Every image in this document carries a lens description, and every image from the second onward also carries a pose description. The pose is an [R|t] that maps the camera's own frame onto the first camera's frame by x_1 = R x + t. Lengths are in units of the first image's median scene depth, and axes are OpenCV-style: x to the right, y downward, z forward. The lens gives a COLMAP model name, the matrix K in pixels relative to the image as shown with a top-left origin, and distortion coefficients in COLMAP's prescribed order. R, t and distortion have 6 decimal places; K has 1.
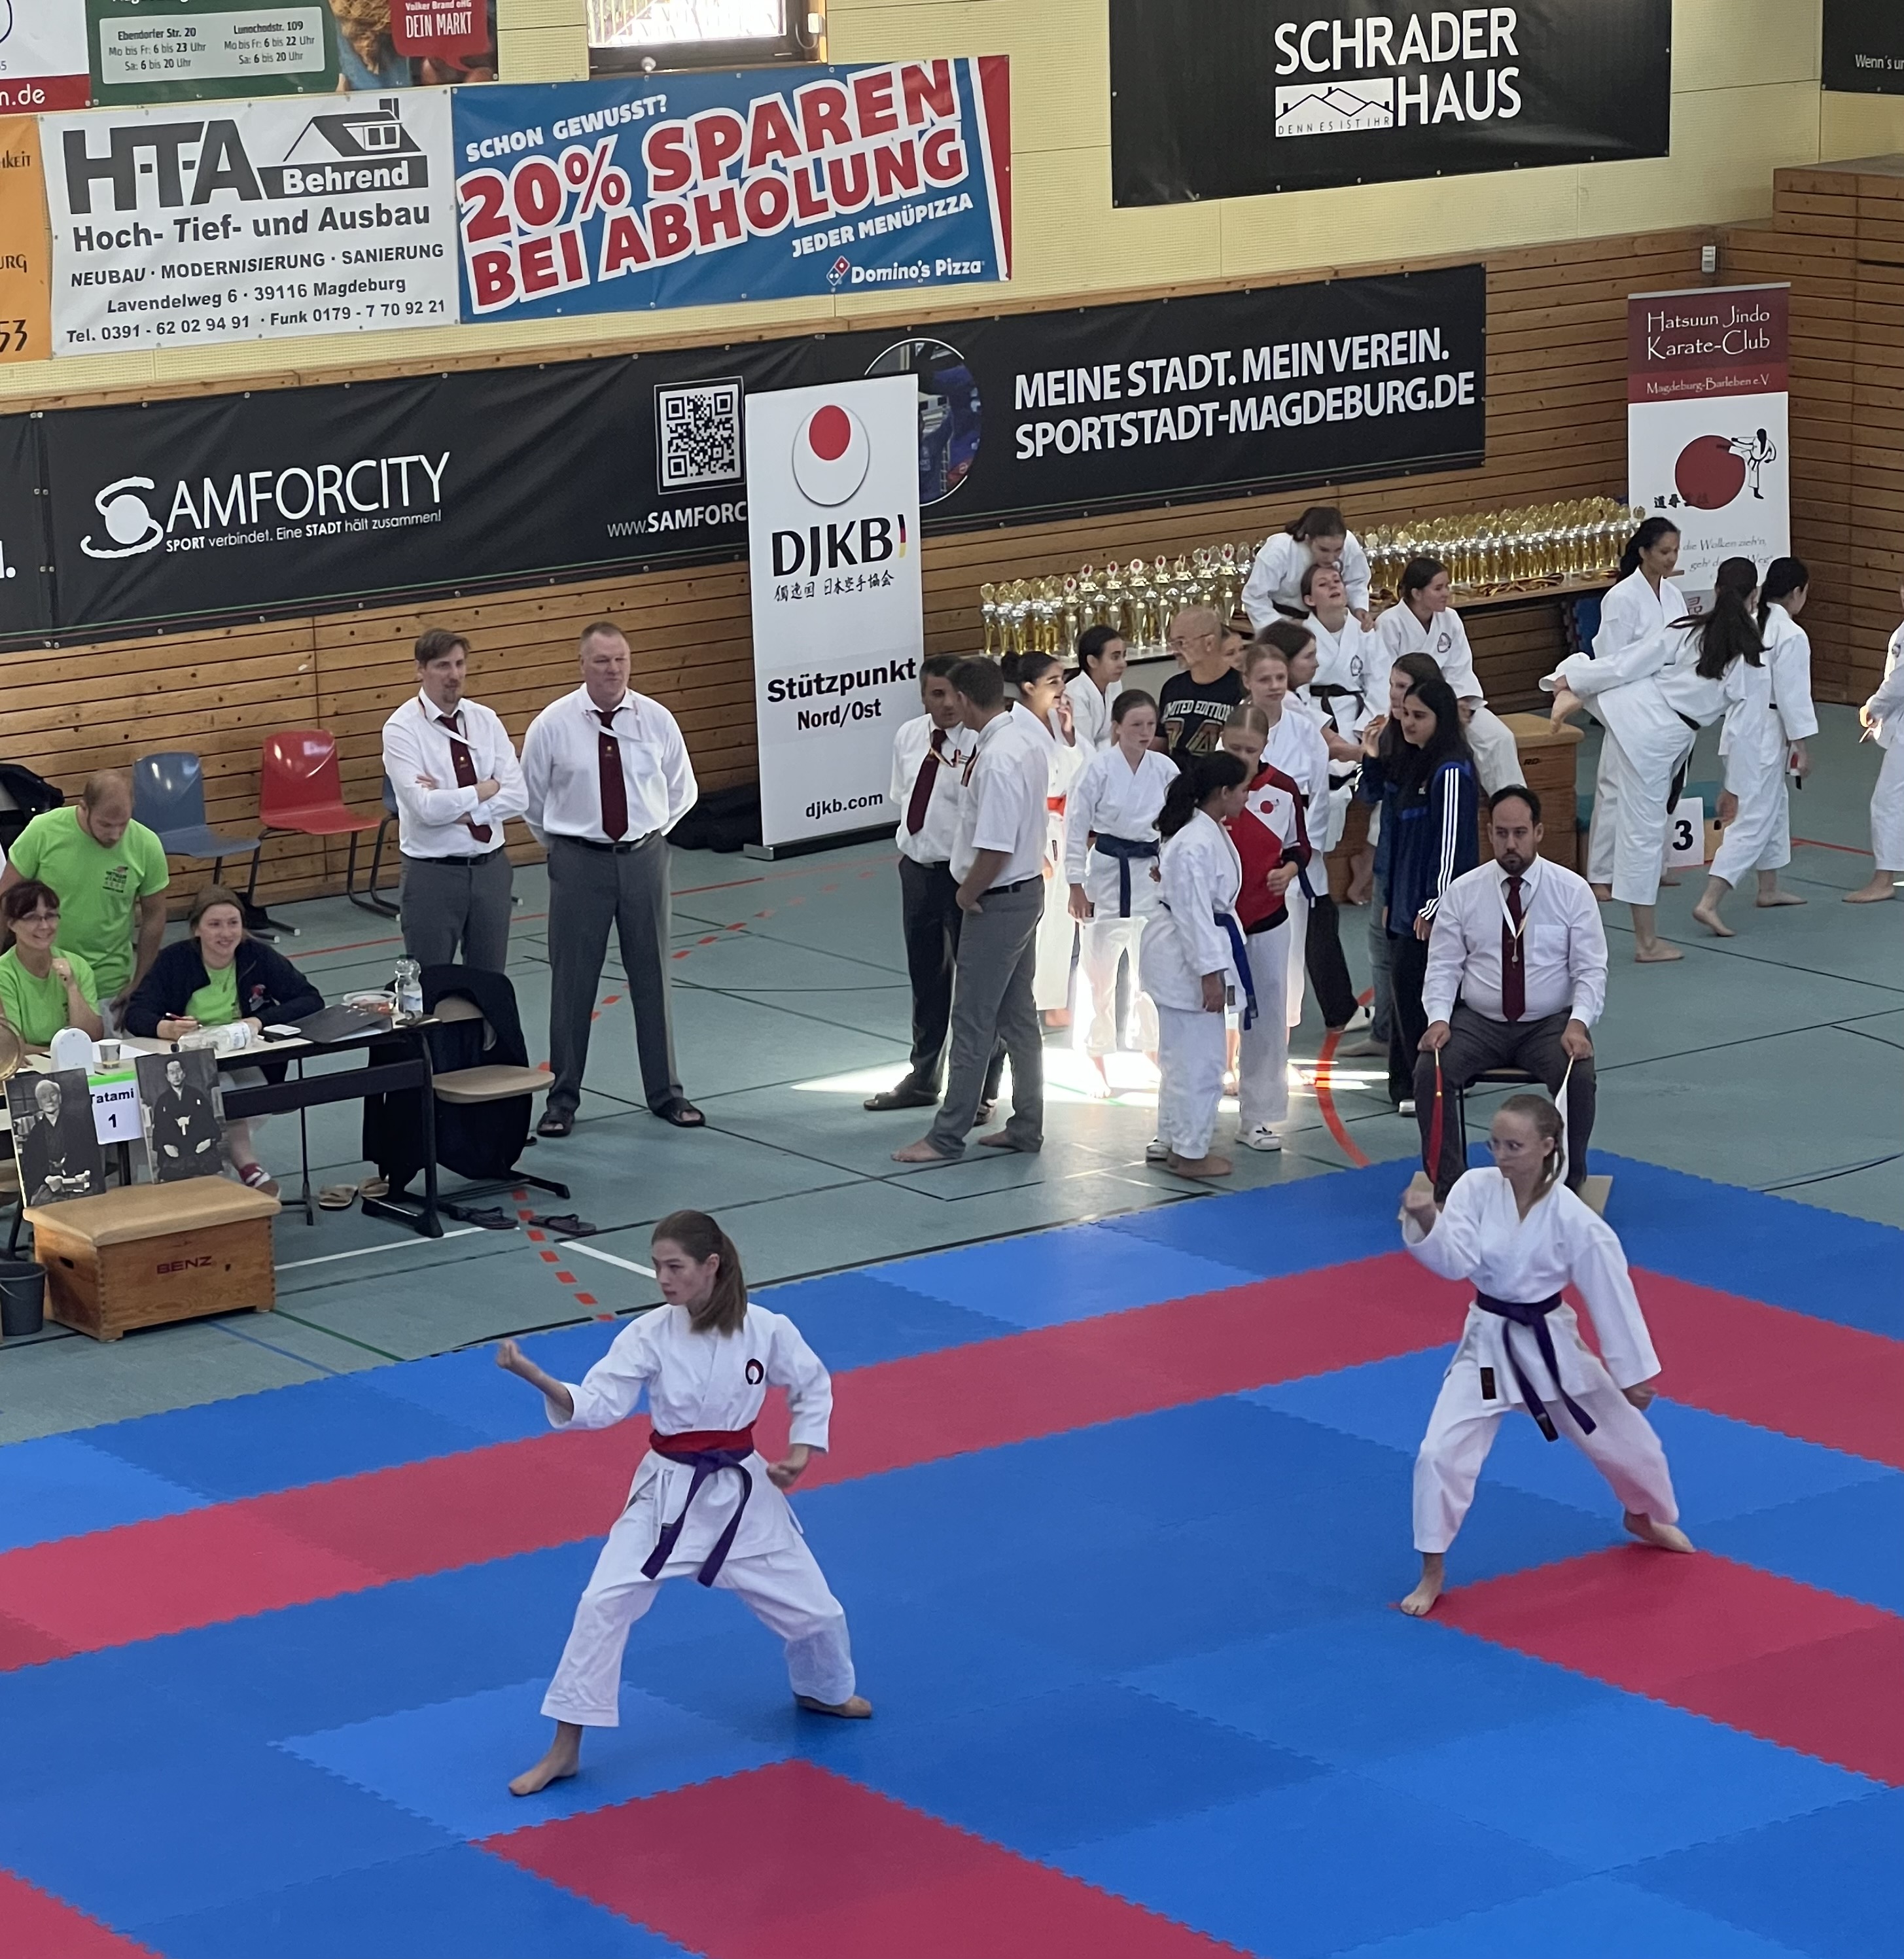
lens RADIAL K [[6356.1, 0, 996.6], [0, 6356.1, 1340.8], [0, 0, 1]] dist [0.136325, 1.168098]
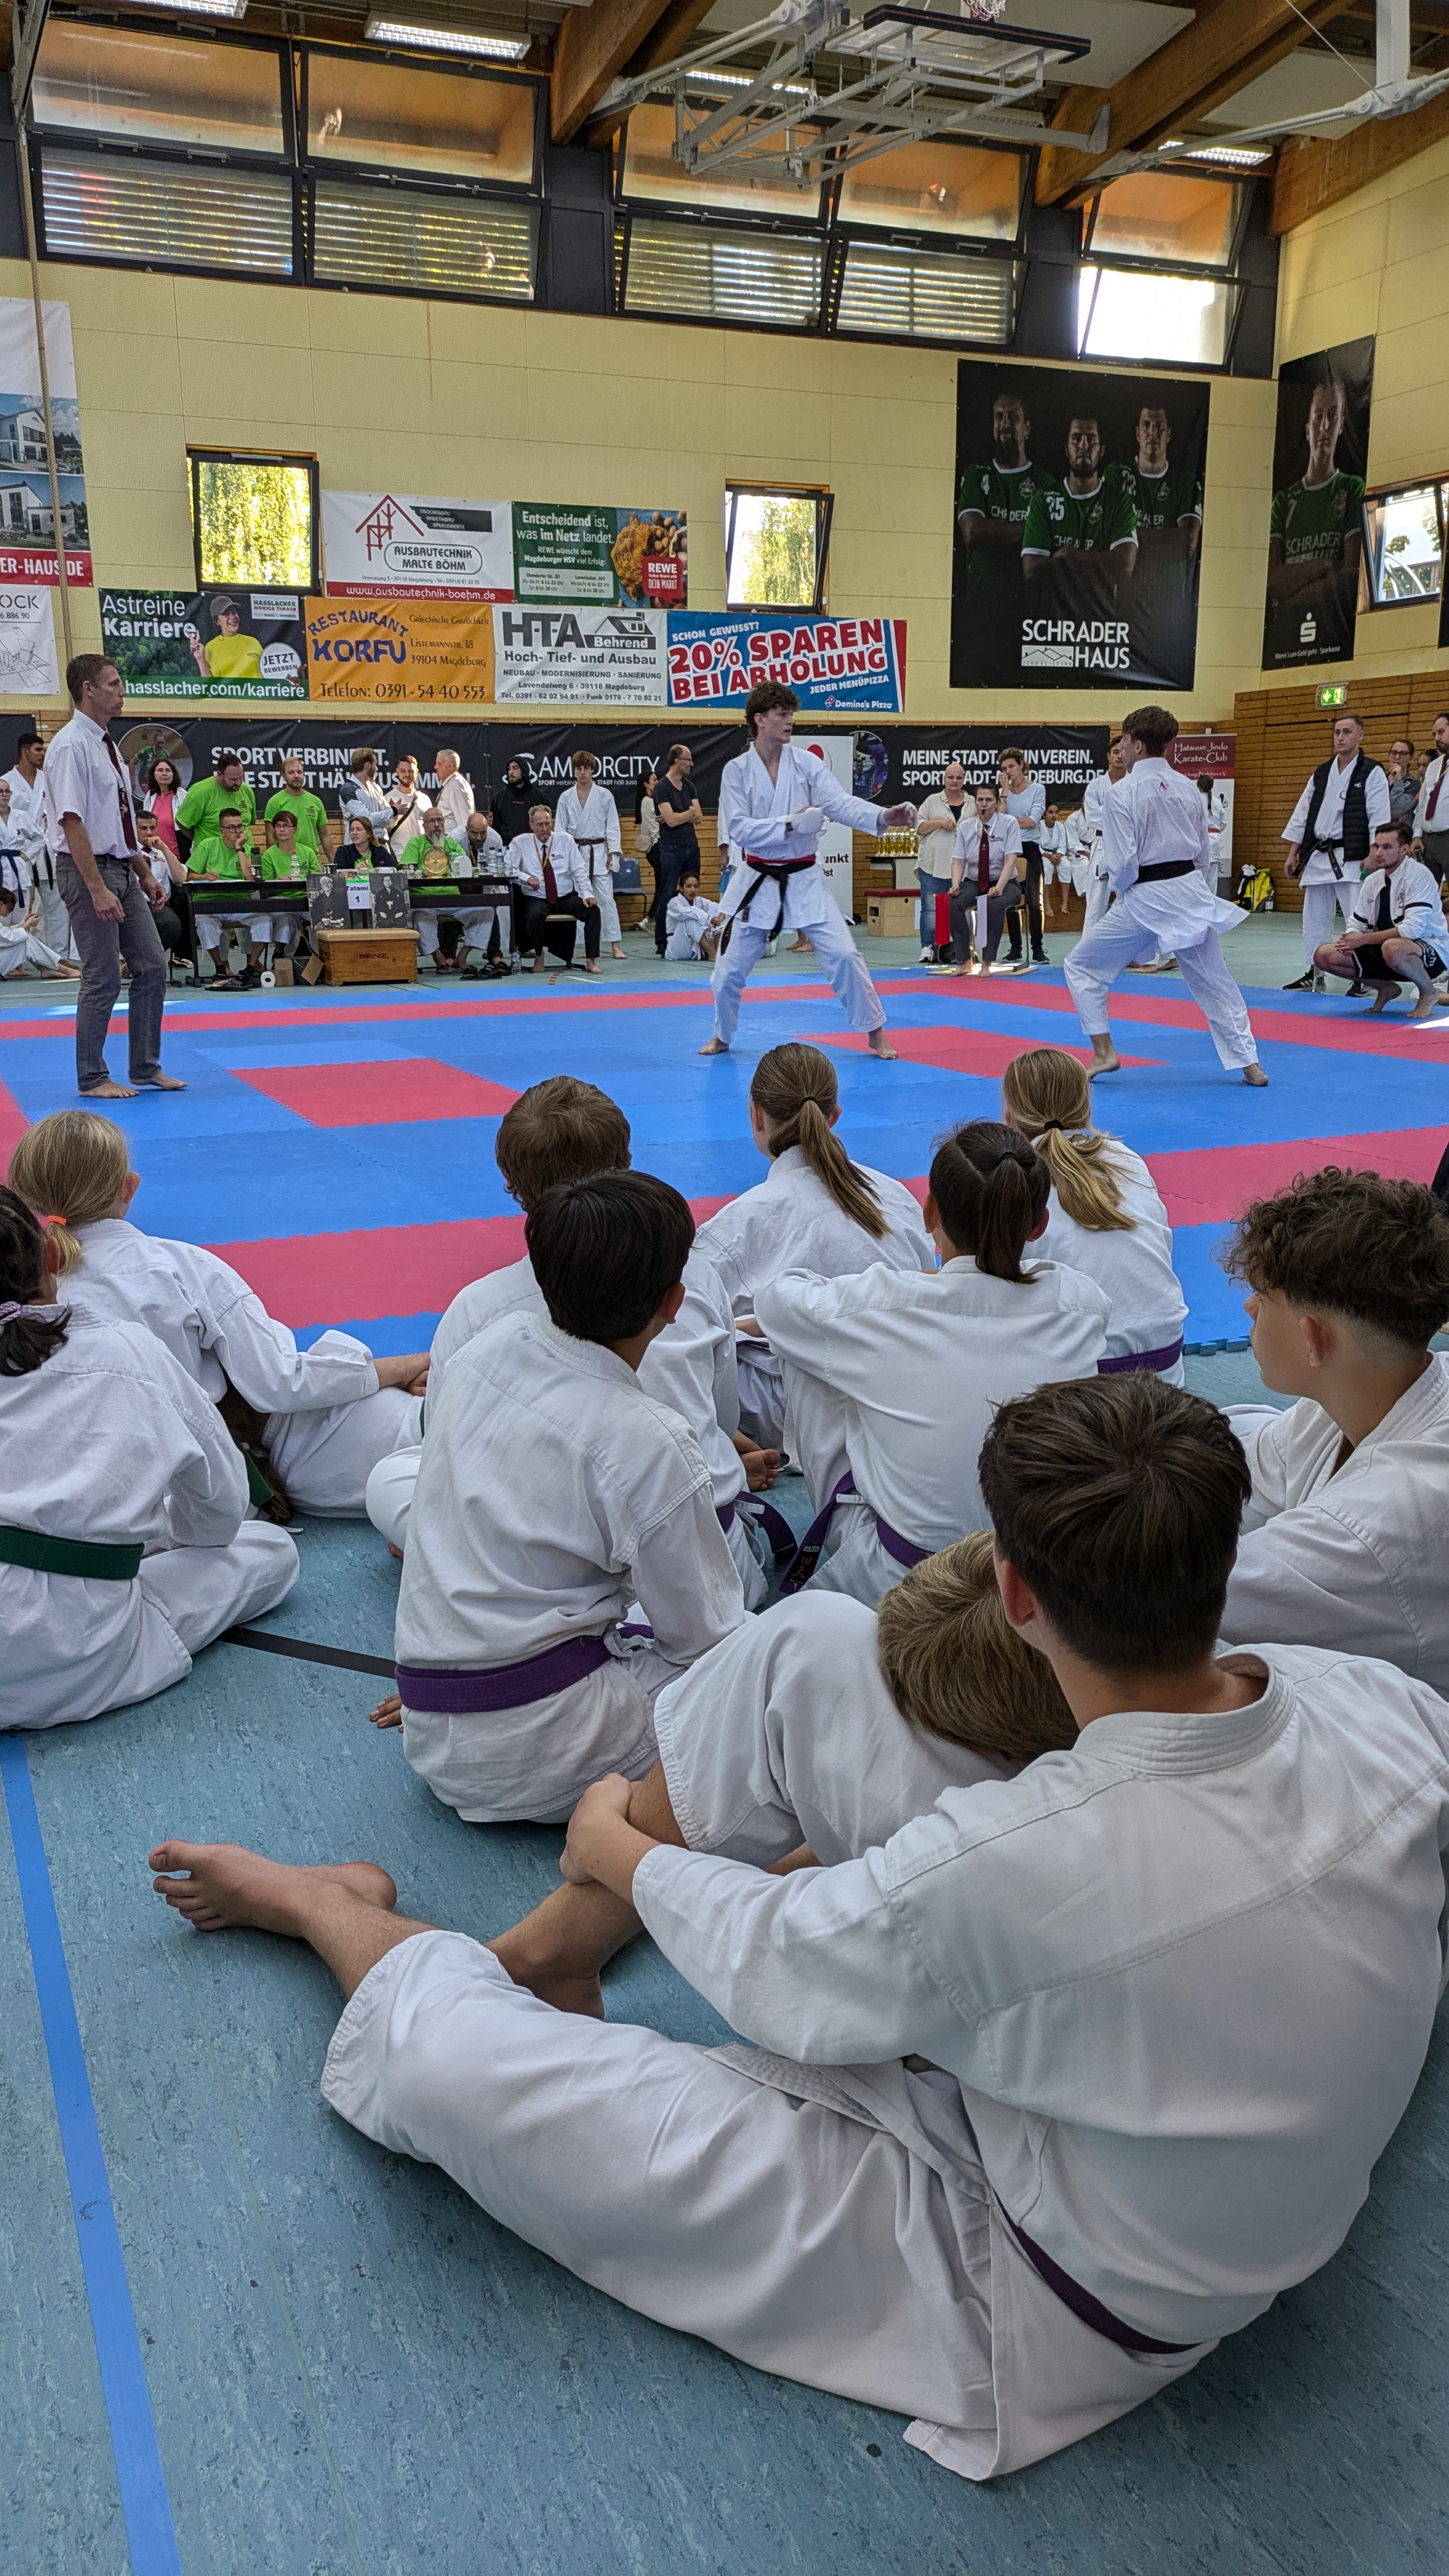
lens RADIAL K [[1883.1, 0, 683.5], [0, 1883.1, 1269.1], [0, 0, 1]] dist [0.070159, -0.076198]
pose [[0.973177, 0.062020, -0.221540, 0.097831], [-0.069383, 0.997261, -0.025603, 0.078161], [0.219346, 0.040288, 0.974815, 0.268278]]
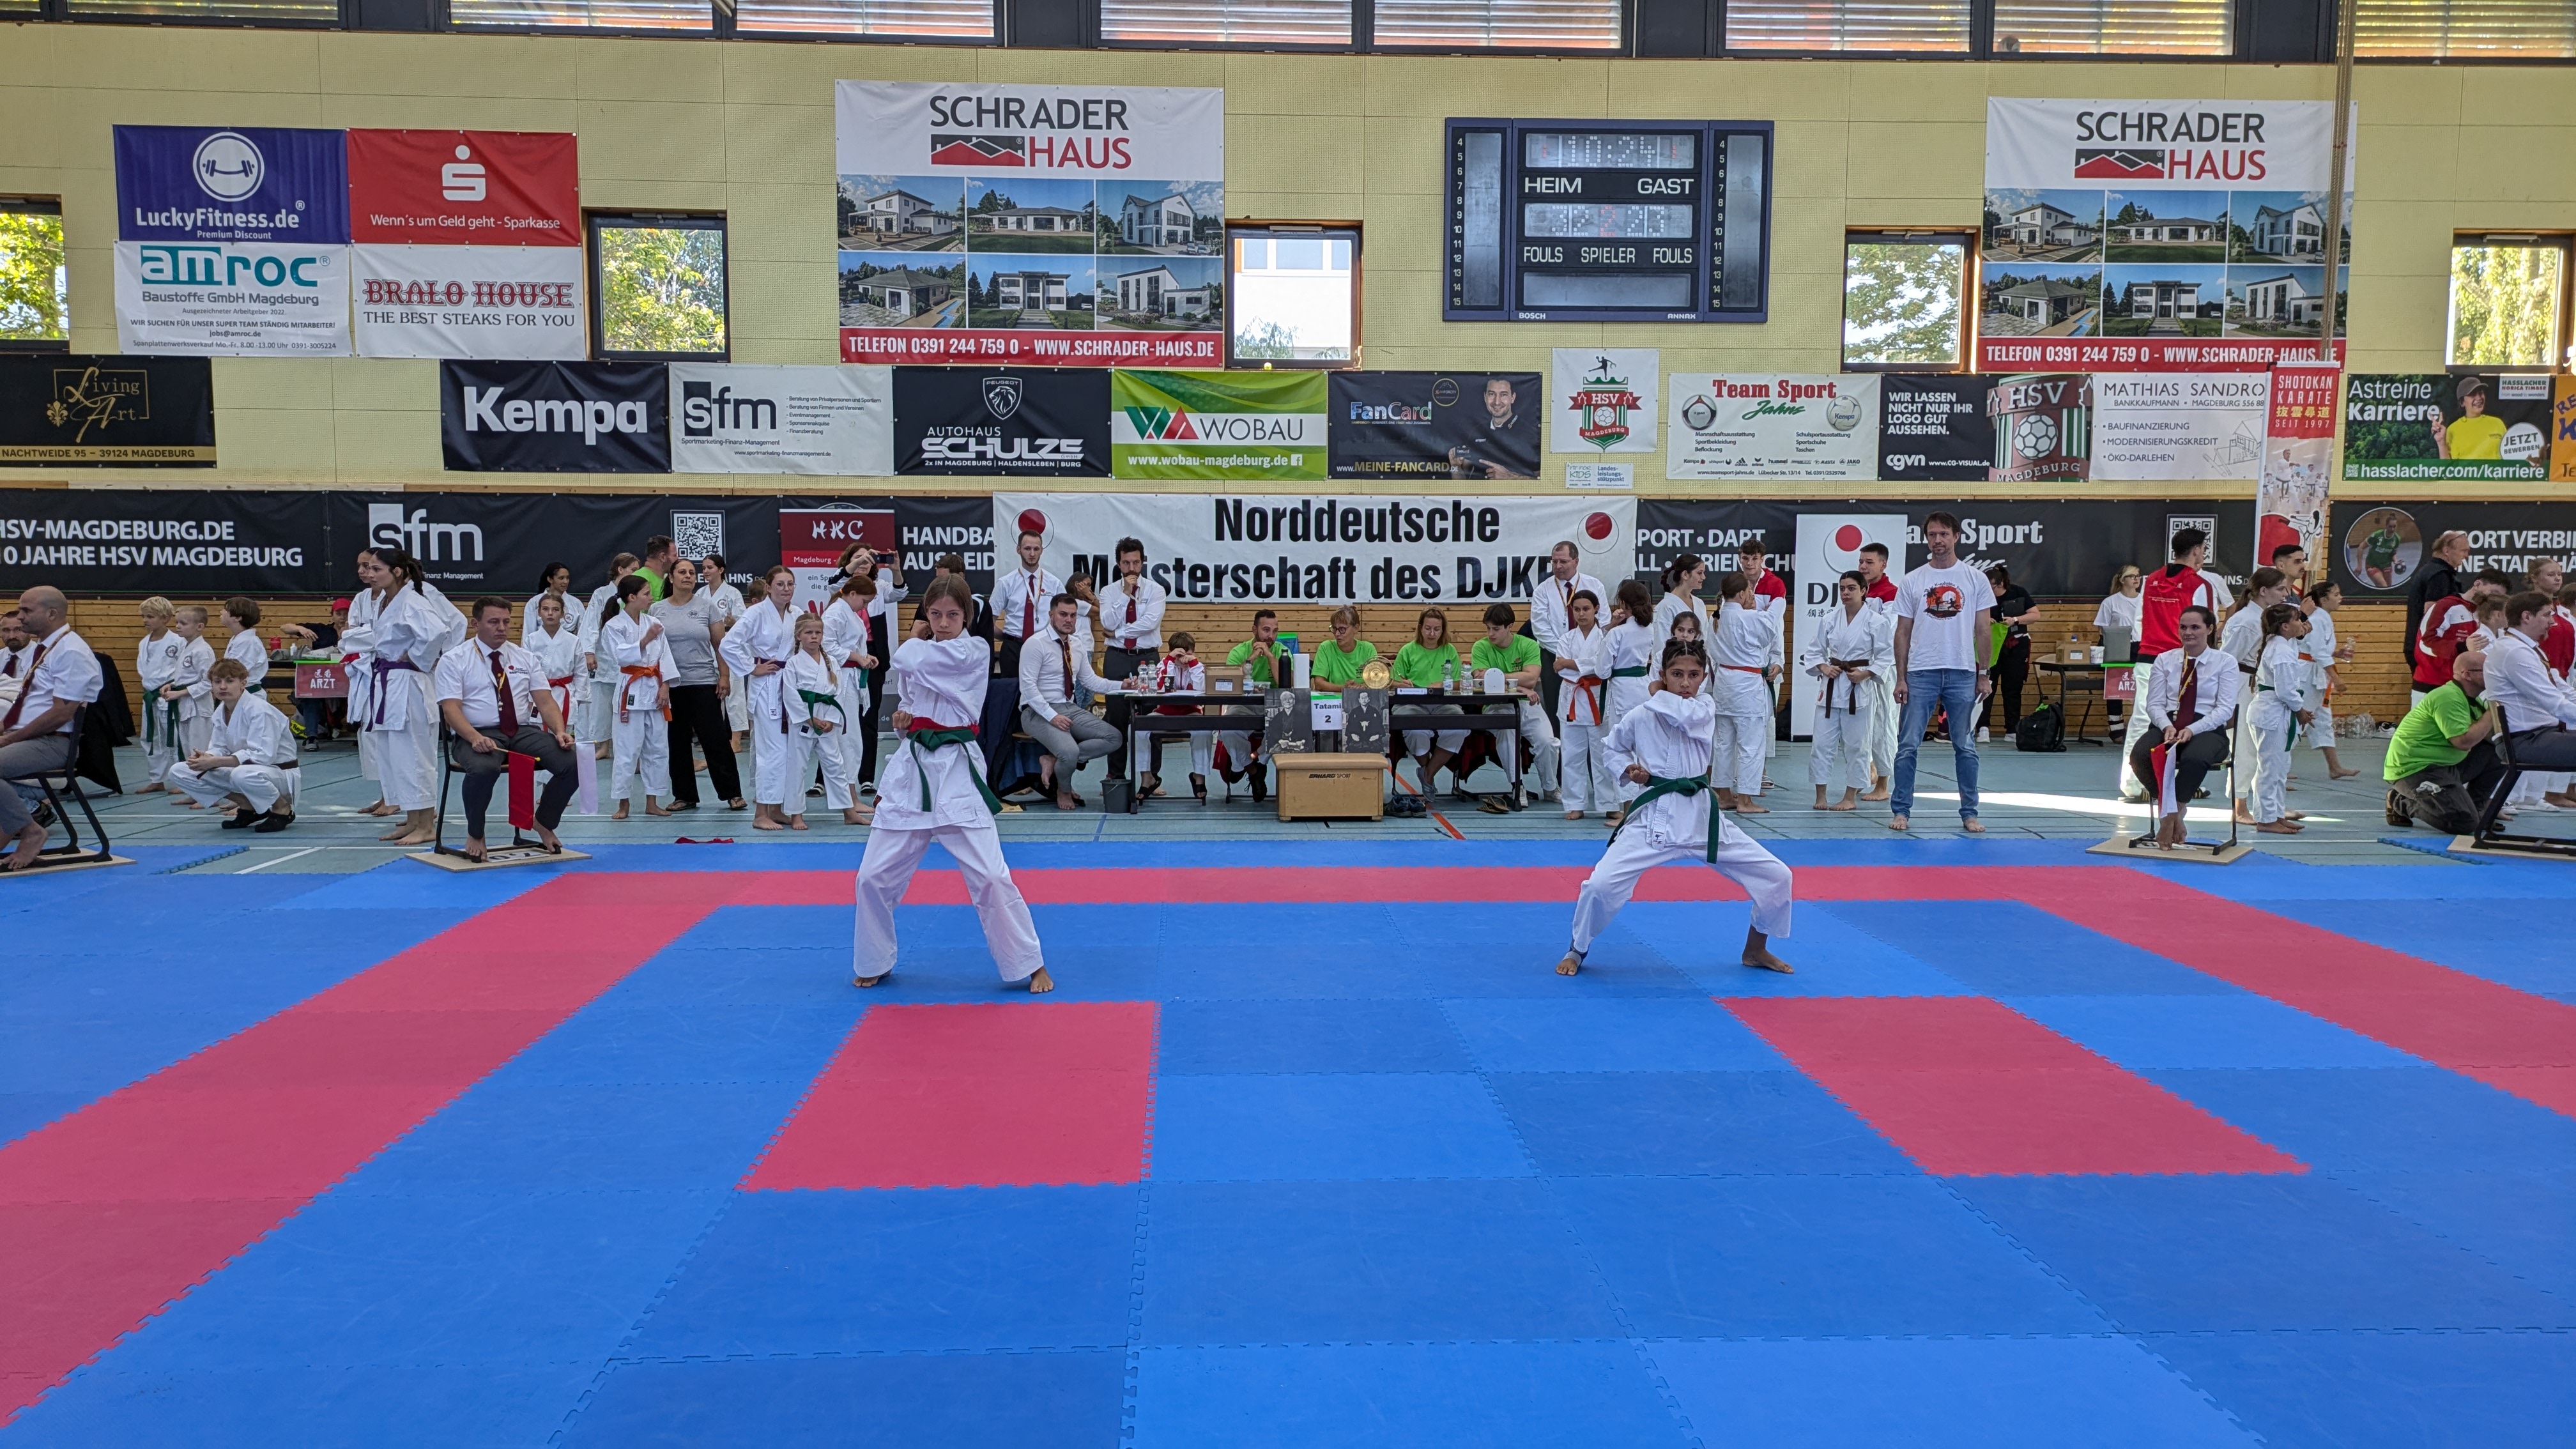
lens RADIAL K [[1911.4, 0, 1288.8], [0, 1911.4, 756.6], [0, 0, 1]] dist [0.075221, -0.087993]
pose [[0.834396, 0.070765, -0.546604, -0.180138], [-0.166548, 0.977735, -0.127656, 0.108132], [0.525401, 0.197552, 0.827604, 0.158284]]
